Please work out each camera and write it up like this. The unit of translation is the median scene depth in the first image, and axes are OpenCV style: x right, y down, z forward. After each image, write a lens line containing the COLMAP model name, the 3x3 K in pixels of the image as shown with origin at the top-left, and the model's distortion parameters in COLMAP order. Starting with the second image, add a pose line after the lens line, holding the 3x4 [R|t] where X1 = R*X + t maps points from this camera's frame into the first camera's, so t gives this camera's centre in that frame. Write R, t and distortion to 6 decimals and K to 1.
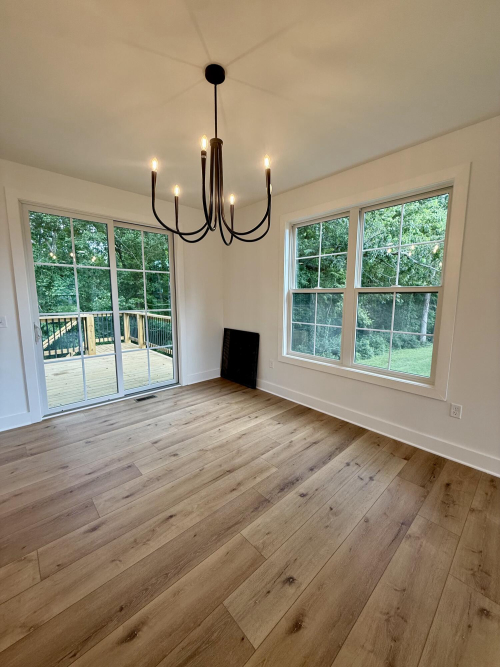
lens RADIAL K [[265.6, 0, 250.0], [0, 265.6, 333.5], [0, 0, 1]] dist [-0.000002, 0.000039]
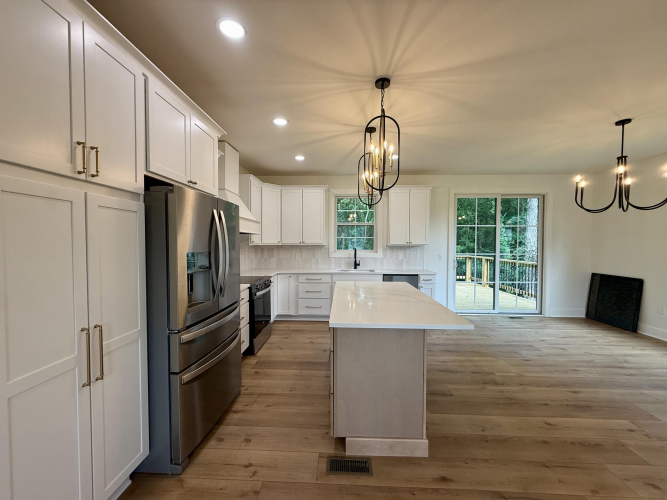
lens RADIAL K [[265.6, 0, 332.4], [0, 265.6, 250.8], [0, 0, 1]] dist [-0.000002, 0.000039]
pose [[0.704796, 0.020991, -0.709100, -0.125535], [-0.099218, 0.992654, -0.069231, 0.116167], [0.702438, 0.119149, 0.701701, -0.858258]]
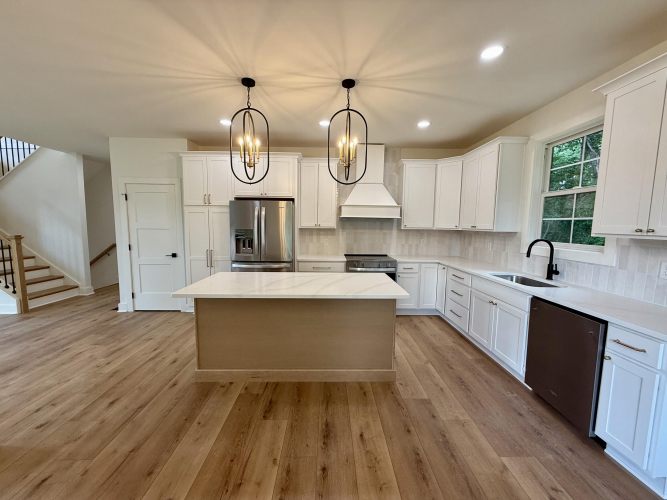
lens RADIAL K [[265.6, 0, 332.4], [0, 265.6, 250.8], [0, 0, 1]] dist [-0.000002, 0.000039]
pose [[-0.665817, 0.065522, -0.743232, -0.085799], [-0.116961, 0.974655, 0.190702, -0.094945], [0.736890, 0.213902, -0.641279, 0.571727]]
